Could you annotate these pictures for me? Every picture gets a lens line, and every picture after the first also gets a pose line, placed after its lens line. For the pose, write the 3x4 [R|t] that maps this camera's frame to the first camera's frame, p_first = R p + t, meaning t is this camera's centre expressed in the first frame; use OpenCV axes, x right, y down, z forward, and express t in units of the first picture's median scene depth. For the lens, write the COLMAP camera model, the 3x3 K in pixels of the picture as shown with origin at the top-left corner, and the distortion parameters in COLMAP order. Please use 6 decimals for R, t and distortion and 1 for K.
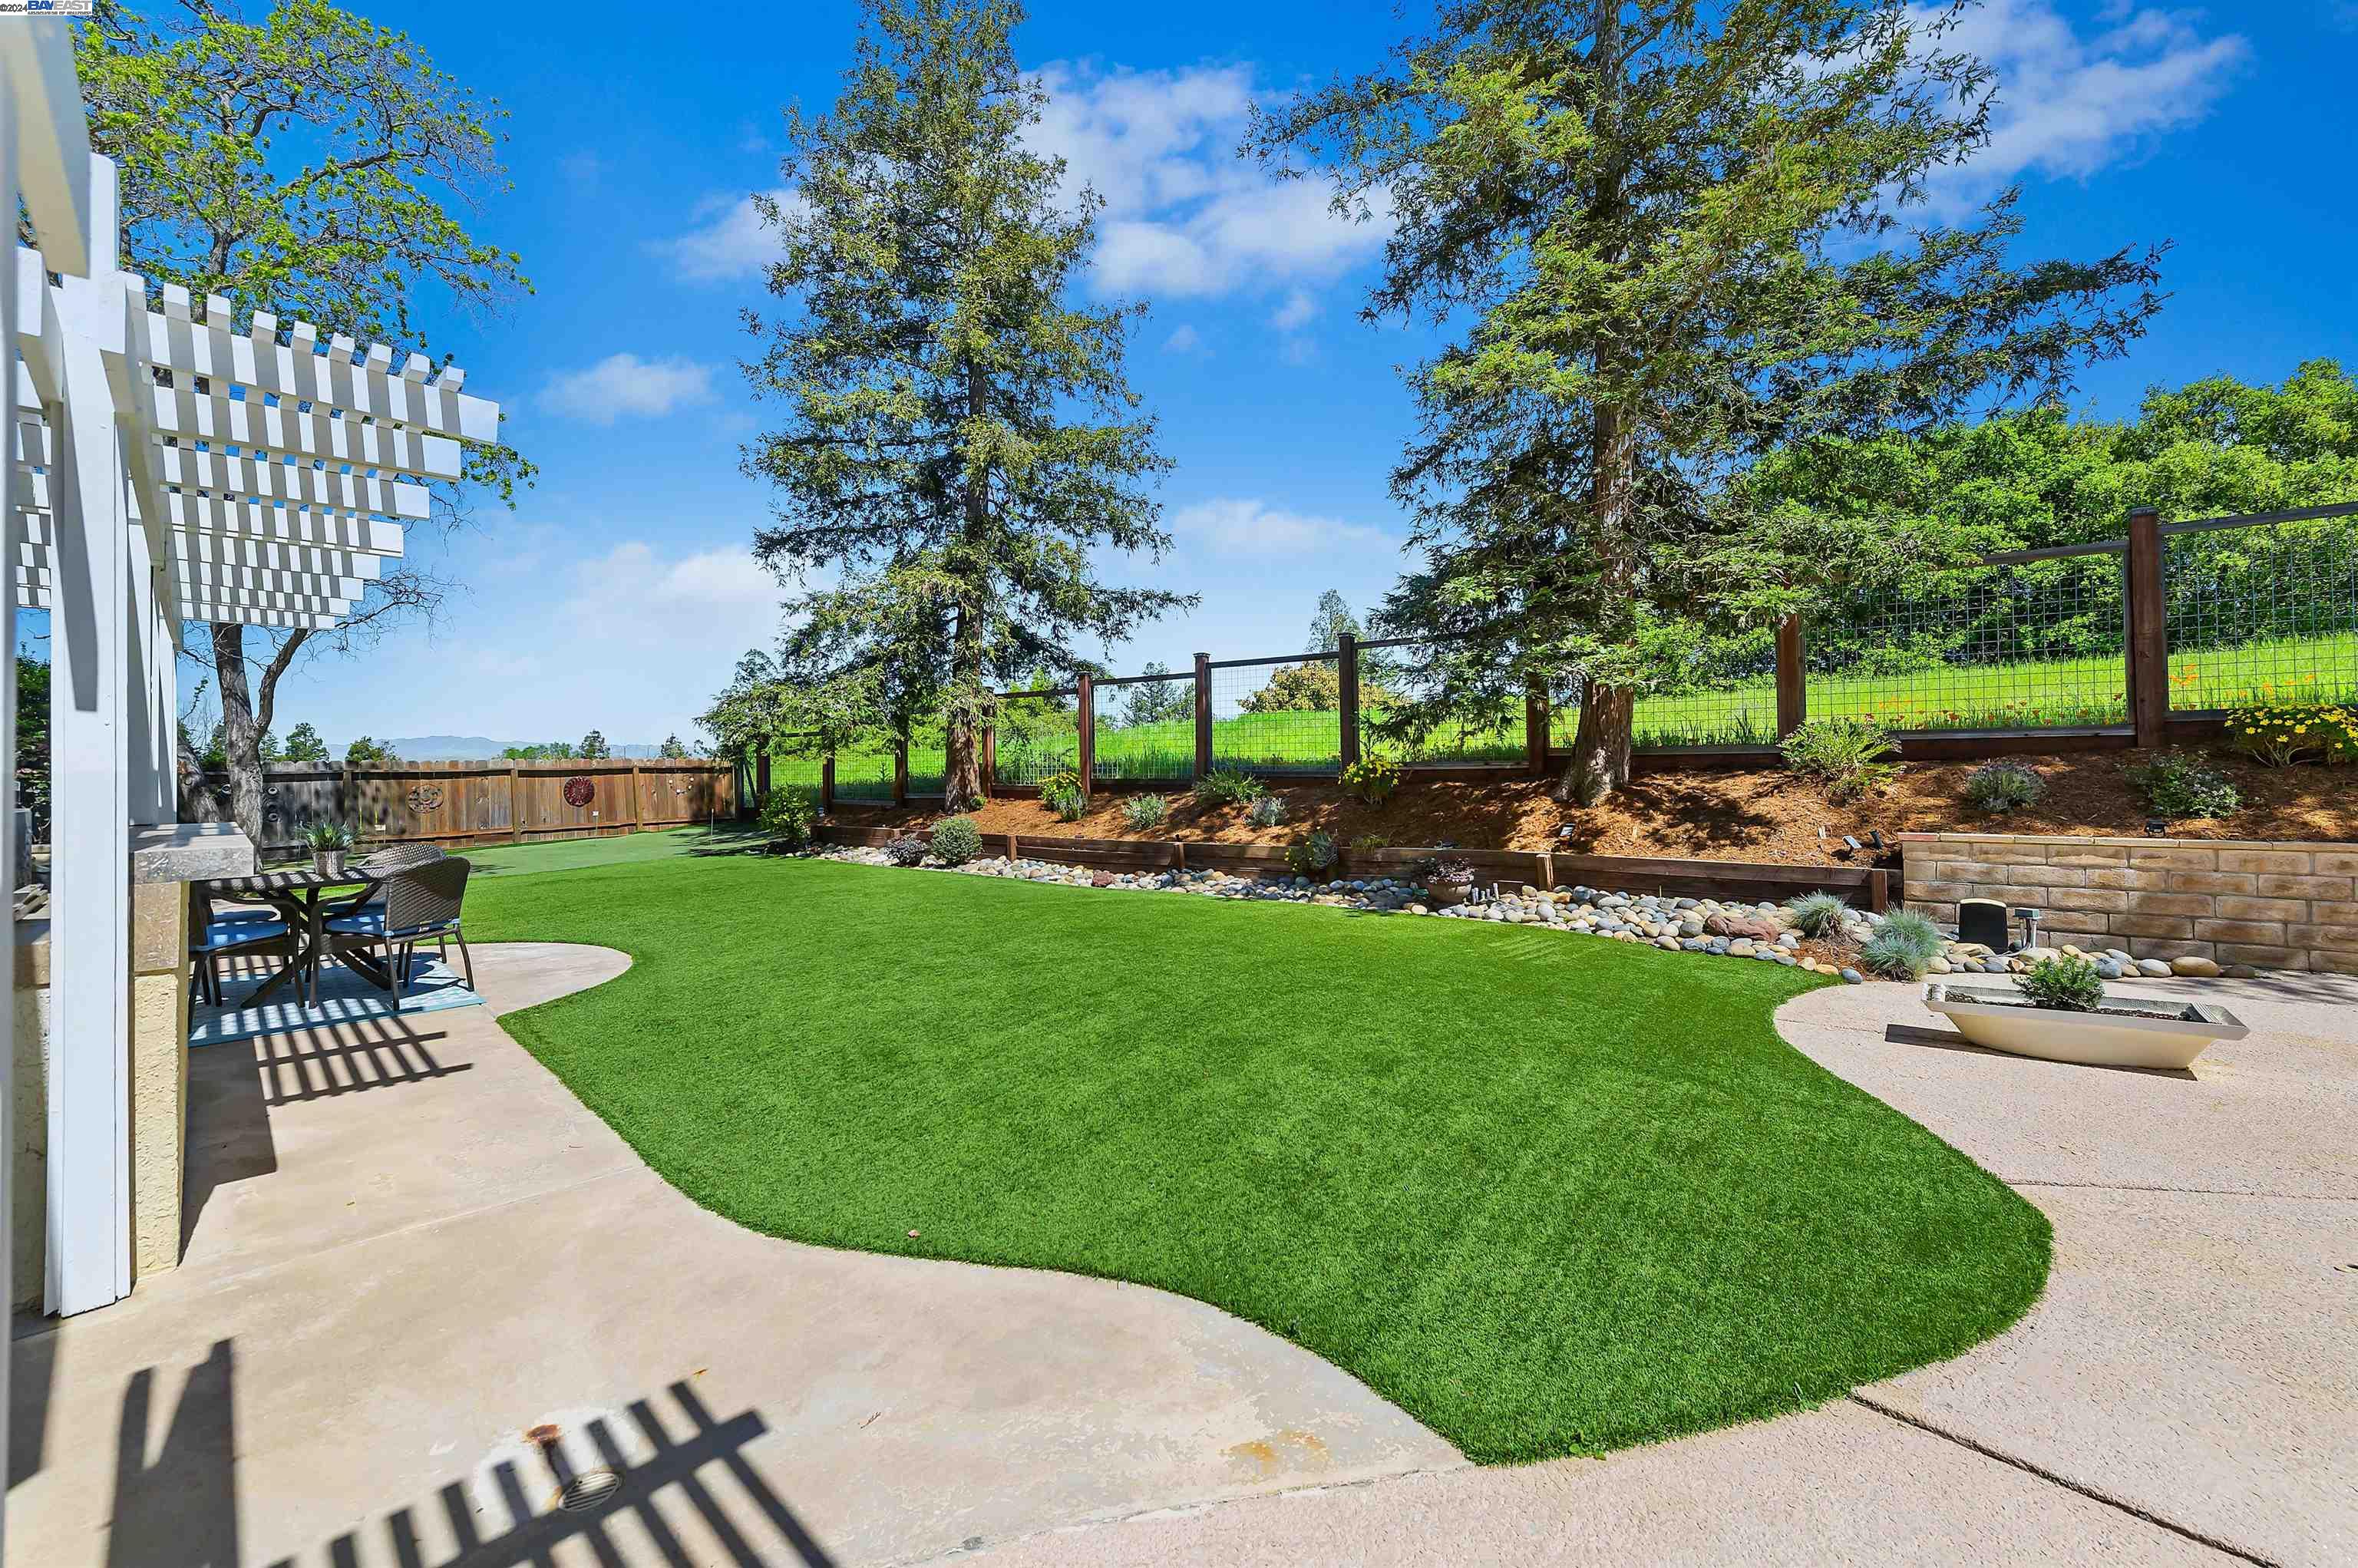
lens RADIAL K [[937.3, 0, 1202.6], [0, 937.3, 757.0], [0, 0, 1]] dist [0.009191, -0.000815]
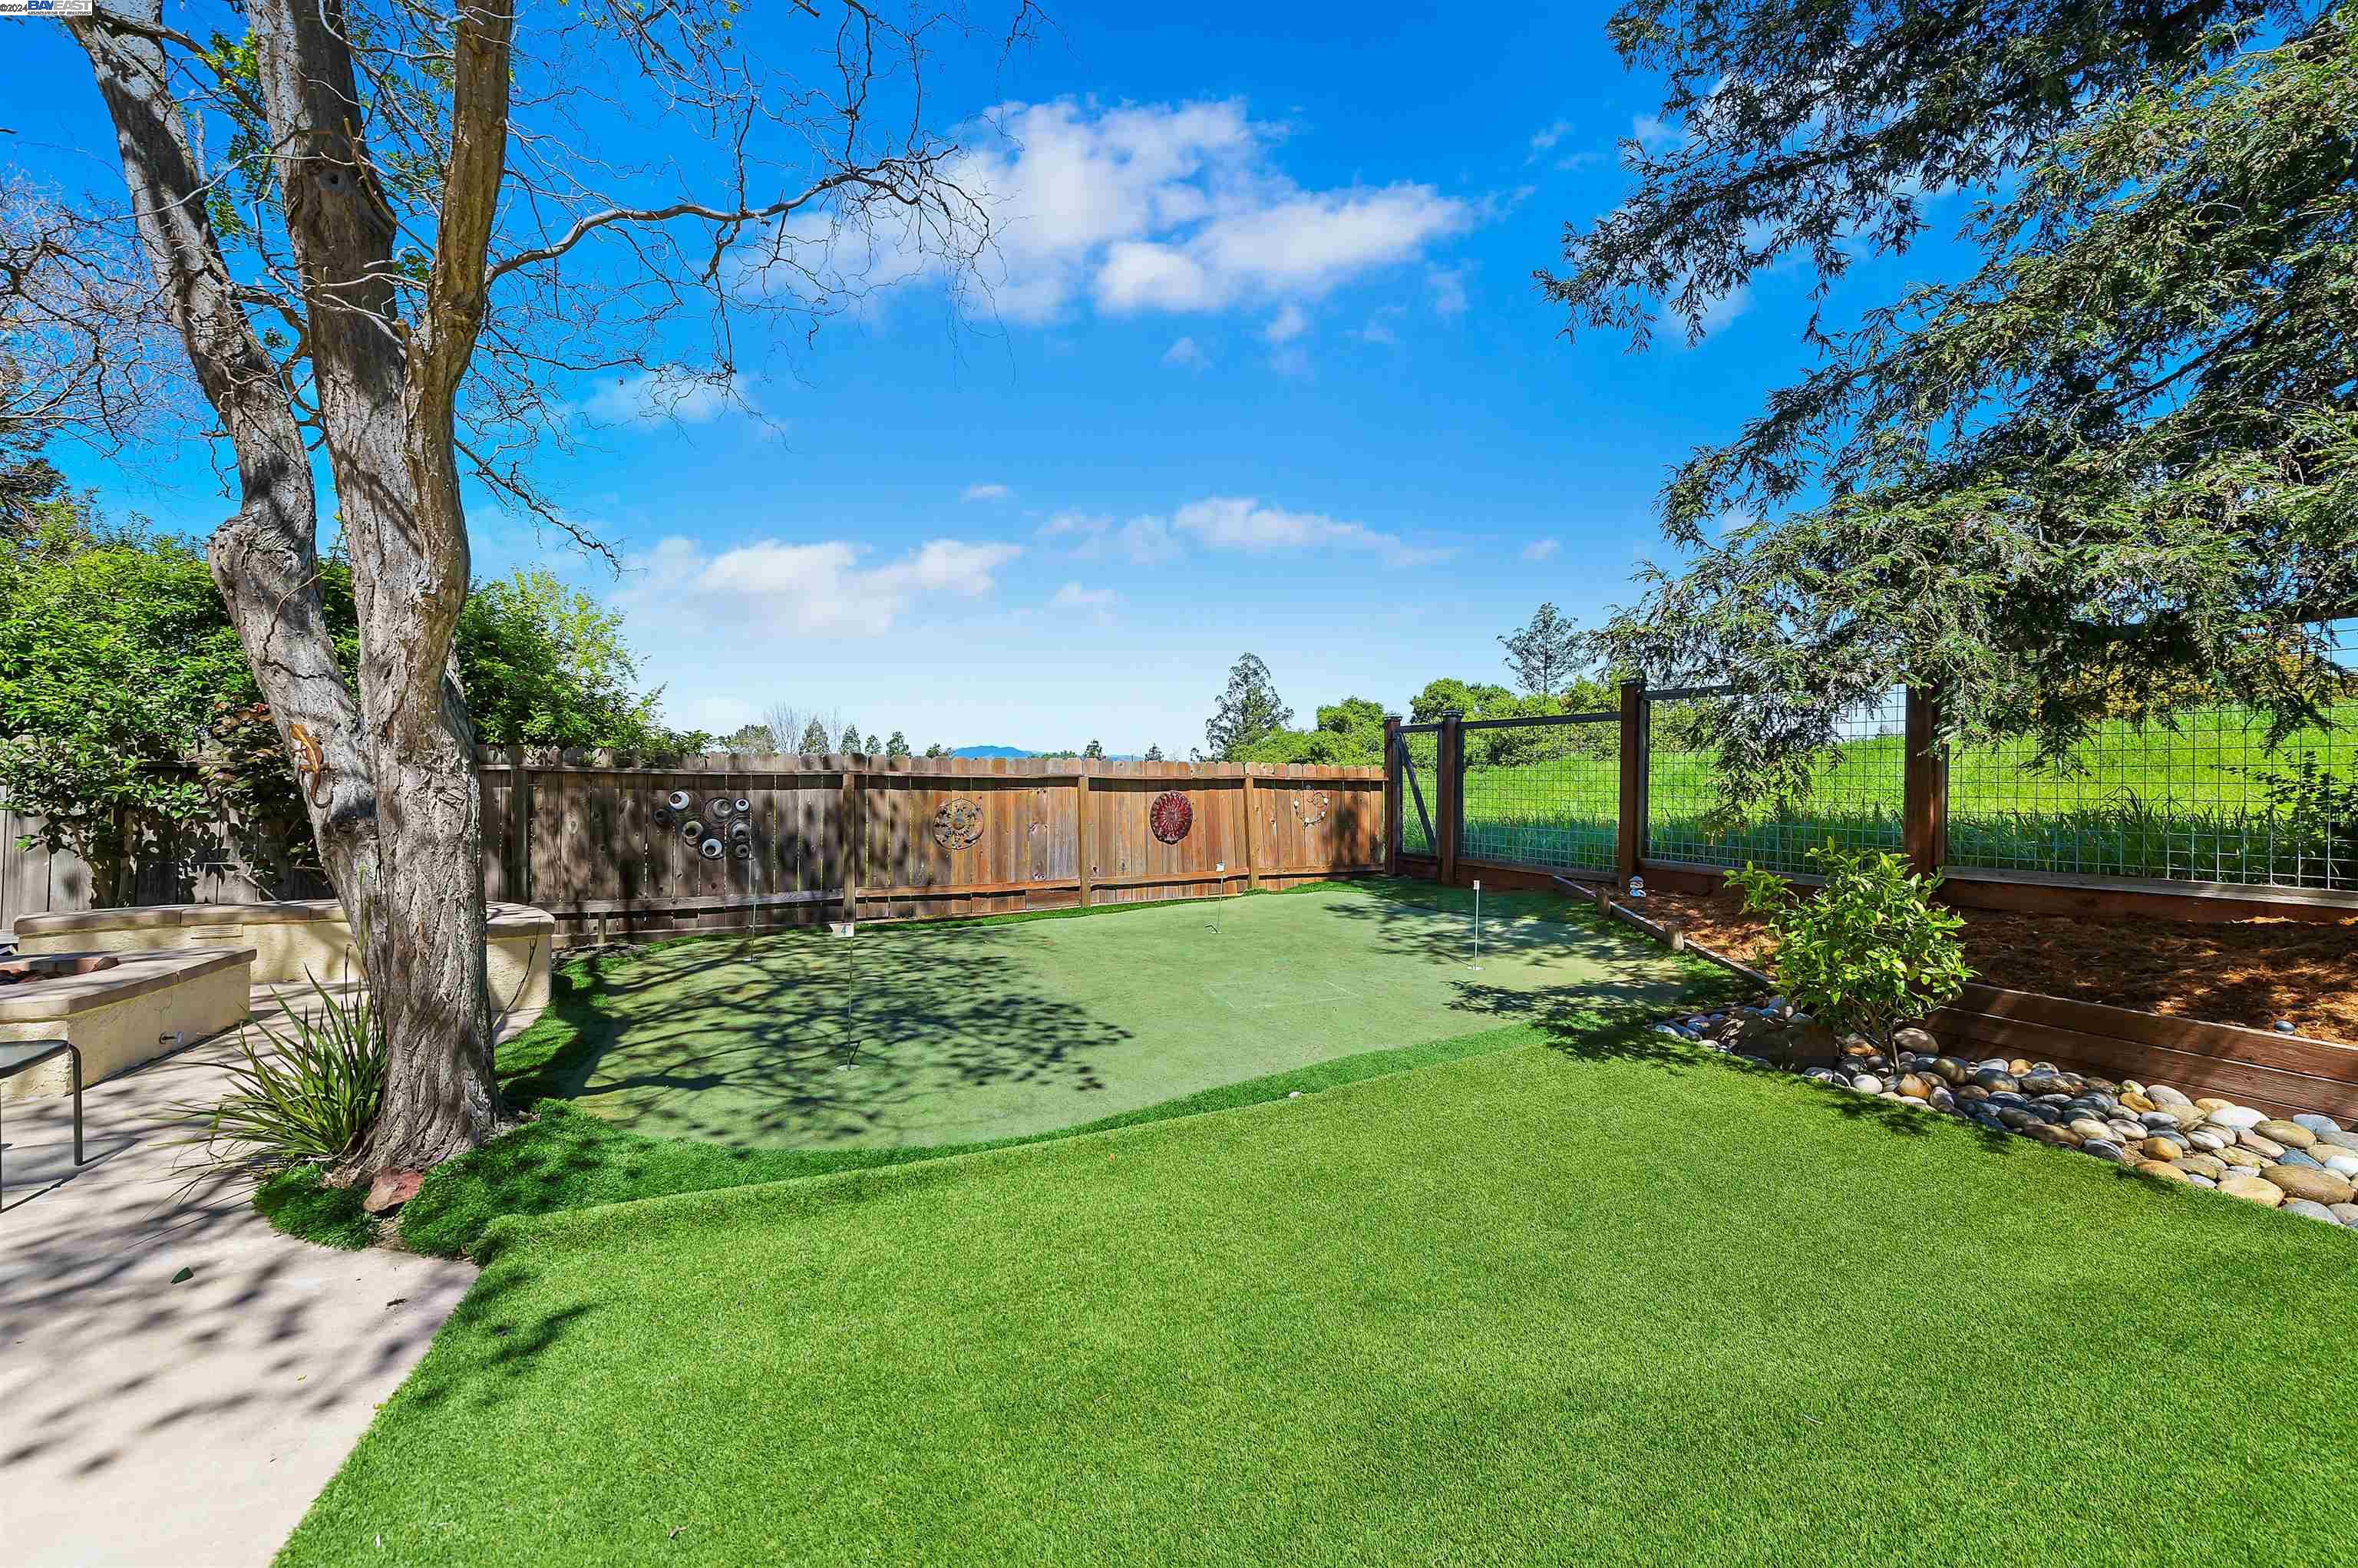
lens RADIAL K [[937.3, 0, 1180.7], [0, 937.3, 796.6], [0, 0, 1]] dist [0.009191, -0.000815]
pose [[0.888930, 0.034096, -0.456771, -0.819216], [-0.022212, 0.999261, 0.031362, 0.012367], [0.457503, -0.017733, 0.889031, 1.022124]]
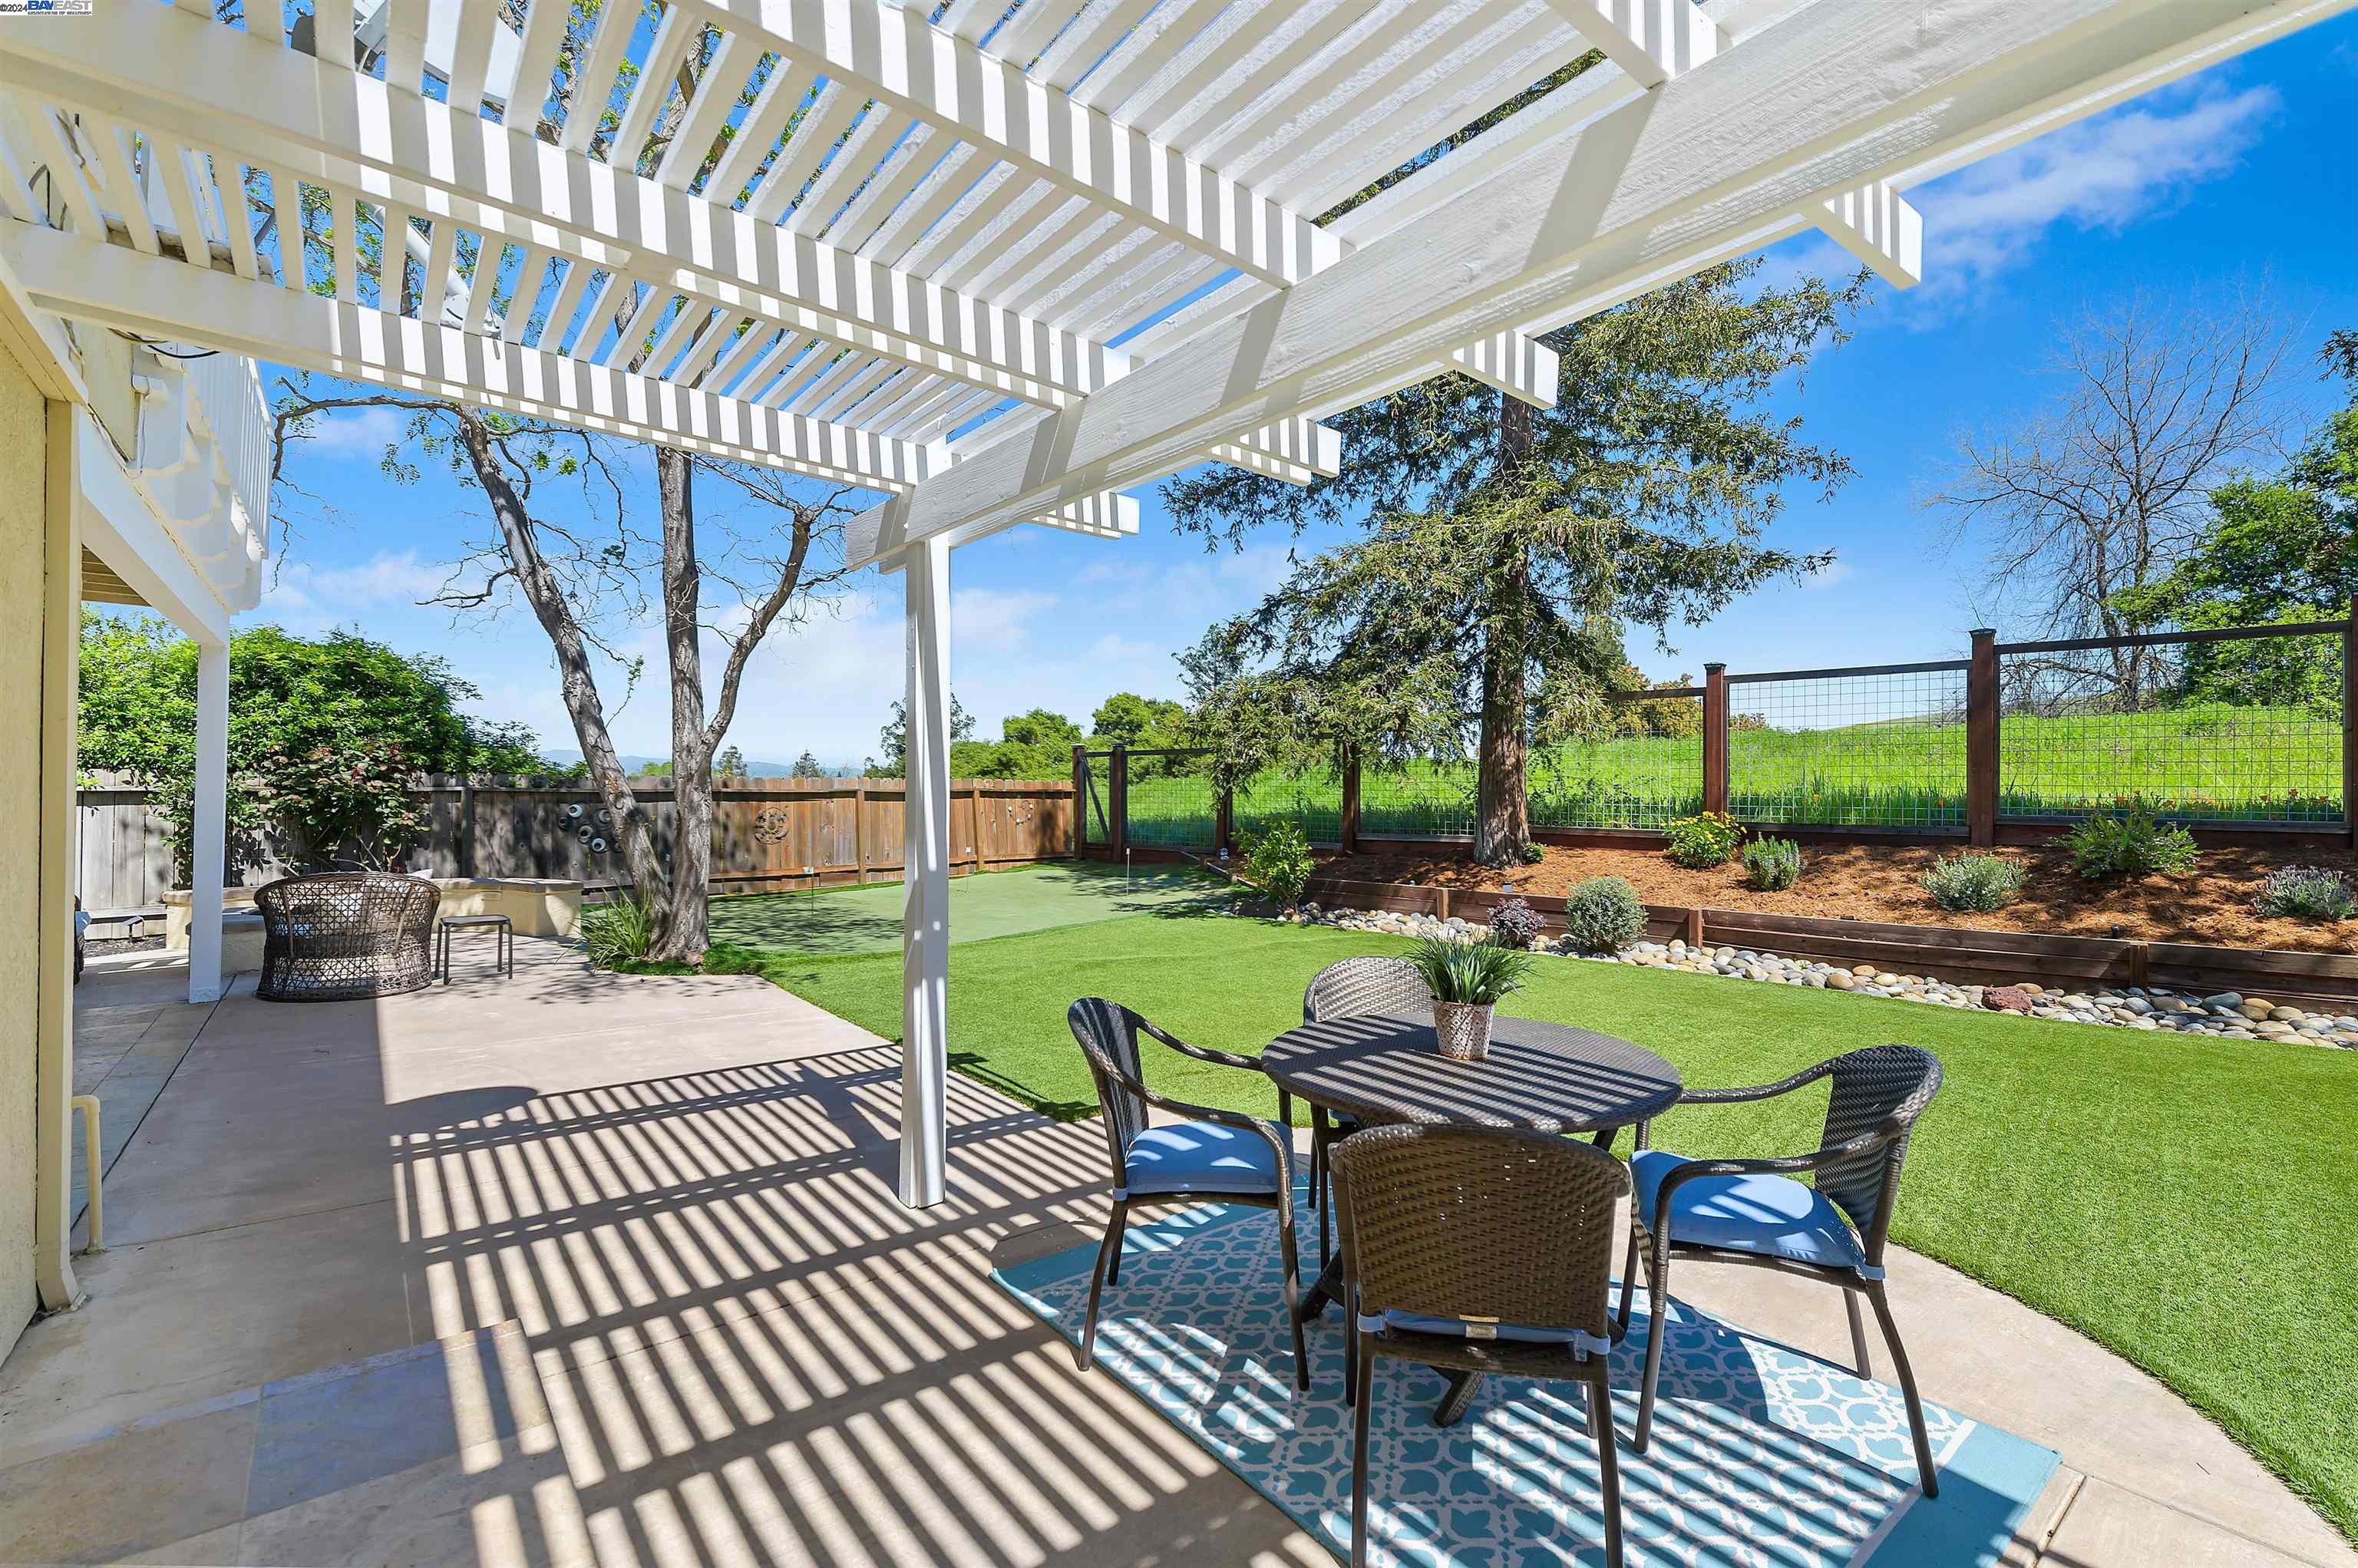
lens RADIAL K [[1020.1, 0, 1210.5], [0, 1020.1, 796.0], [0, 0, 1]] dist [0.000998, -0.000486]
pose [[0.992439, 0.018574, -0.121322, -0.656183], [-0.017104, 0.999767, 0.013149, 0.002603], [0.121538, -0.010974, 0.992526, 0.364082]]
